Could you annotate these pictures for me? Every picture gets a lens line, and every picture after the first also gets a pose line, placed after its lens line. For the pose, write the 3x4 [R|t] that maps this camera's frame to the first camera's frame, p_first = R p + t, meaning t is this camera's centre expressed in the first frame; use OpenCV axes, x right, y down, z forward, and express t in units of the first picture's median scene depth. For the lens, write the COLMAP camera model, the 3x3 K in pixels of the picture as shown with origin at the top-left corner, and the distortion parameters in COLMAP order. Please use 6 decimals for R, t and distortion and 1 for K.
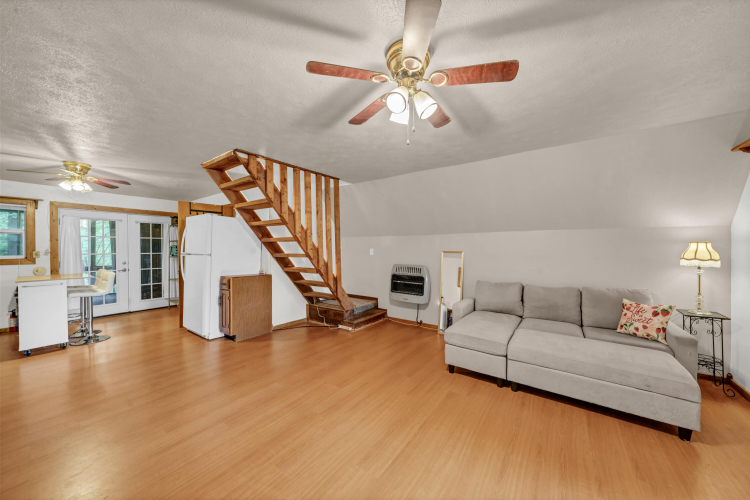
lens RADIAL K [[261.2, 0, 376.5], [0, 261.2, 252.5], [0, 0, 1]] dist [-0.009061, 0.000257]
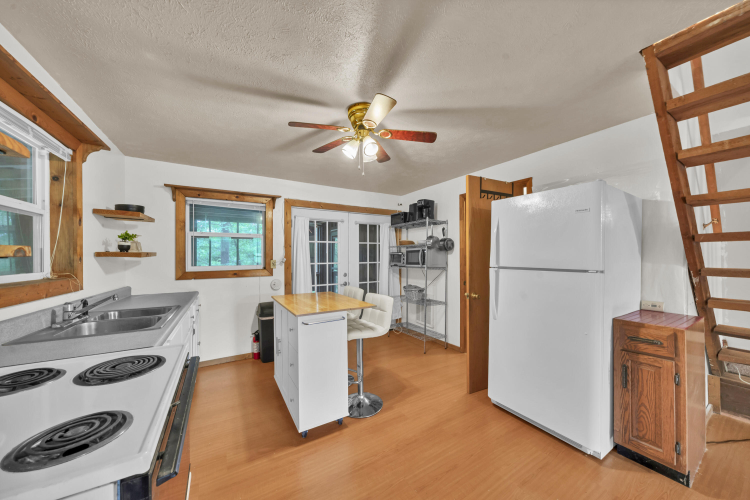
lens RADIAL K [[261.2, 0, 369.3], [0, 261.2, 259.3], [0, 0, 1]] dist [-0.009061, 0.000257]
pose [[0.915193, 0.003965, -0.402996, -0.807007], [-0.005282, 0.999984, -0.002157, -0.008543], [0.402981, 0.004102, 0.915199, 0.415993]]
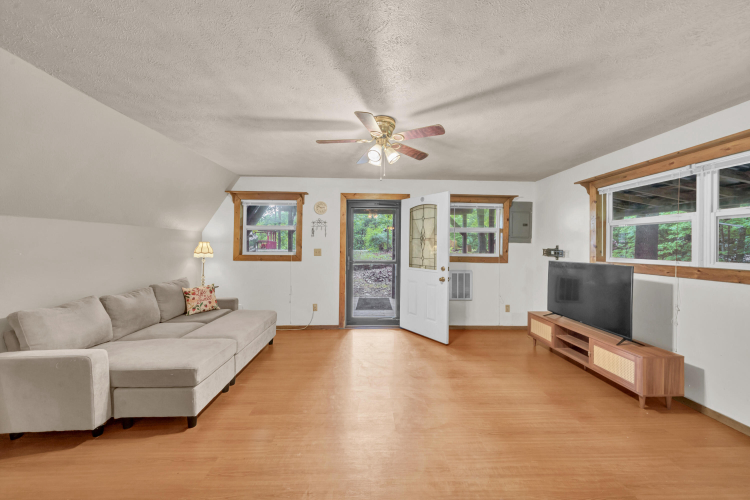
lens RADIAL K [[261.2, 0, 374.3], [0, 261.2, 244.4], [0, 0, 1]] dist [-0.009061, 0.000257]
pose [[-0.604176, -0.003290, 0.796844, -0.411406], [0.010273, 0.999876, 0.011918, -0.021981], [-0.796785, 0.015386, -0.604067, 0.750955]]
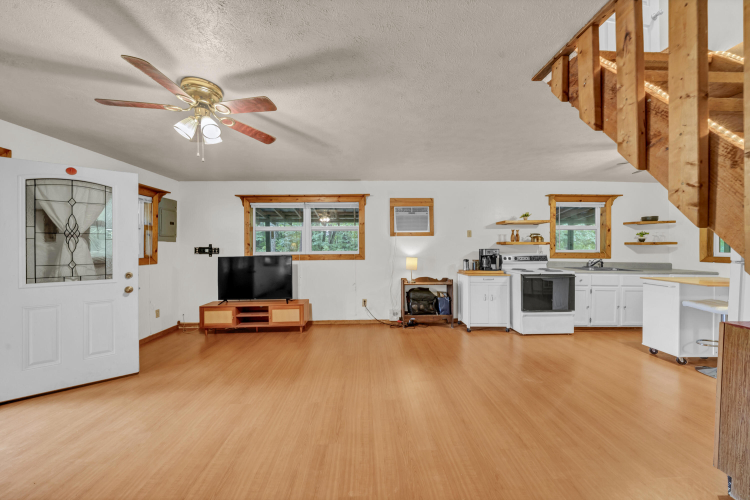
lens RADIAL K [[261.2, 0, 371.3], [0, 261.2, 246.9], [0, 0, 1]] dist [-0.009061, 0.000257]
pose [[-0.799805, 0.007322, -0.600215, 0.089538], [-0.008409, 0.999691, 0.023401, -0.019623], [0.600201, 0.023763, -0.799496, 0.939430]]
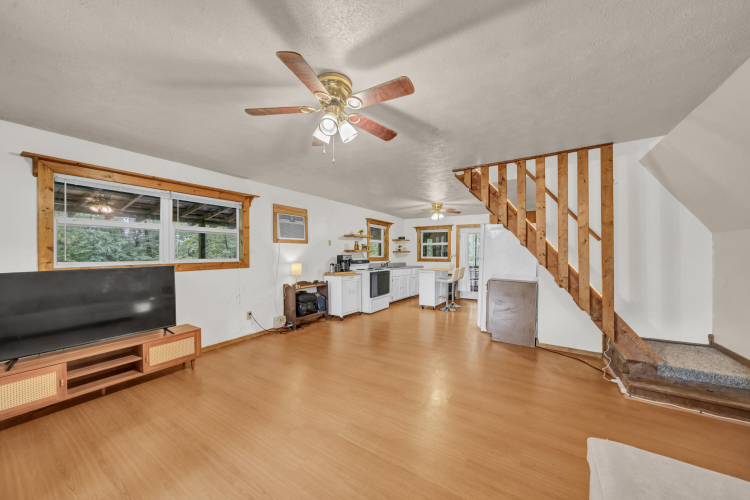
lens RADIAL K [[261.2, 0, 372.7], [0, 261.2, 257.7], [0, 0, 1]] dist [-0.009061, 0.000257]
pose [[0.046434, 0.020617, -0.998709, 0.493608], [-0.021608, 0.999574, 0.019630, -0.006650], [0.998688, 0.020669, 0.046859, 0.430649]]
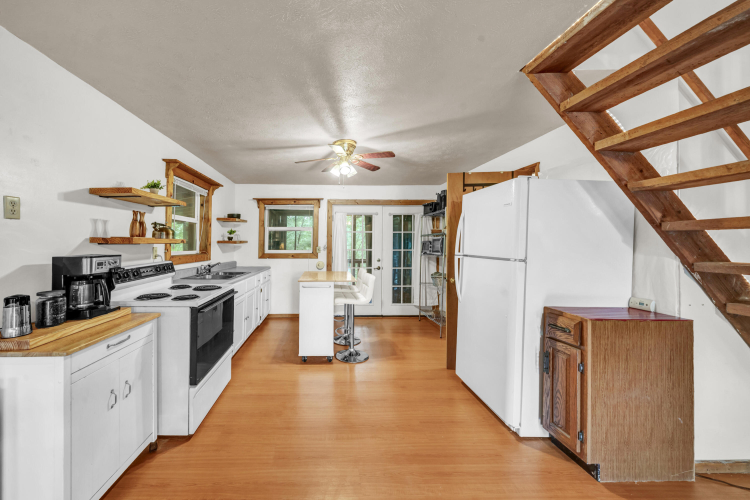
lens RADIAL K [[274.0, 0, 322.7], [0, 274.0, 238.1], [0, 0, 1]] dist [-0.001746, -0.000962]
pose [[0.585485, -0.010580, -0.810614, -0.430524], [-0.018740, 0.999471, -0.026580, -0.011447], [0.810467, 0.030753, 0.584977, 0.384952]]
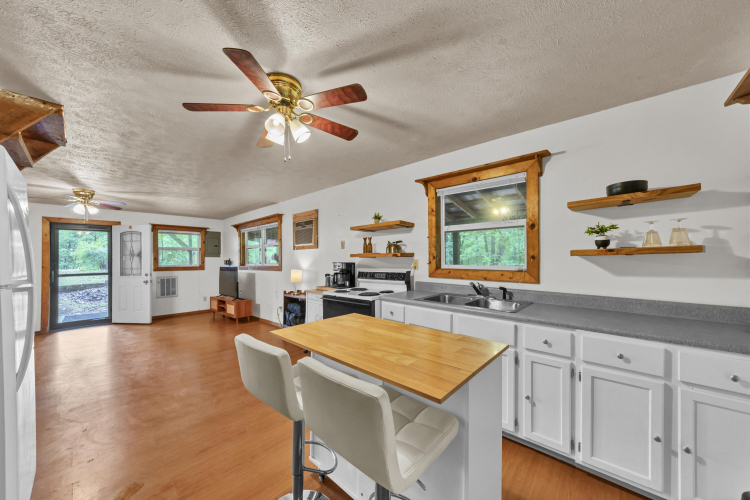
lens RADIAL K [[274.0, 0, 362.1], [0, 274.0, 254.0], [0, 0, 1]] dist [-0.001746, -0.000962]
pose [[-0.989932, 0.015790, 0.140657, -1.207831], [0.016860, 0.999837, 0.006417, -0.024602], [-0.140533, 0.008724, -0.990038, 1.315998]]
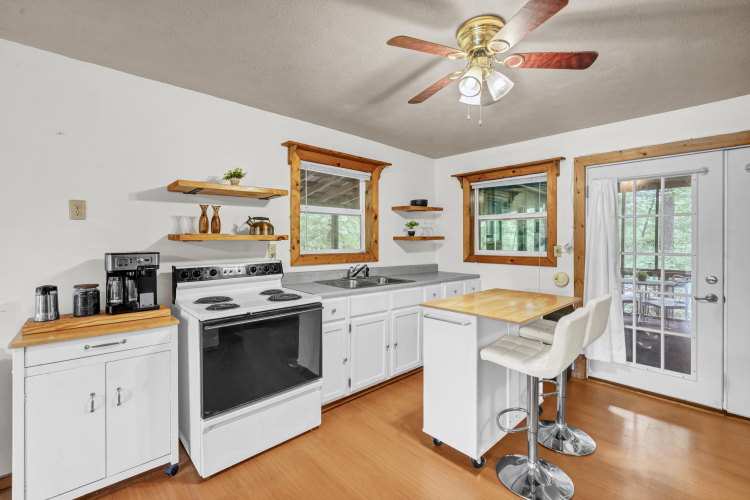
lens RADIAL K [[330.1, 0, 377.3], [0, 330.1, 242.6], [0, 0, 1]] dist [-0.000883, -0.000767]
pose [[-0.185435, 0.013914, -0.982558, -0.551538], [-0.018223, 0.999679, 0.017595, -0.020781], [0.982487, 0.021168, -0.185122, 0.825397]]
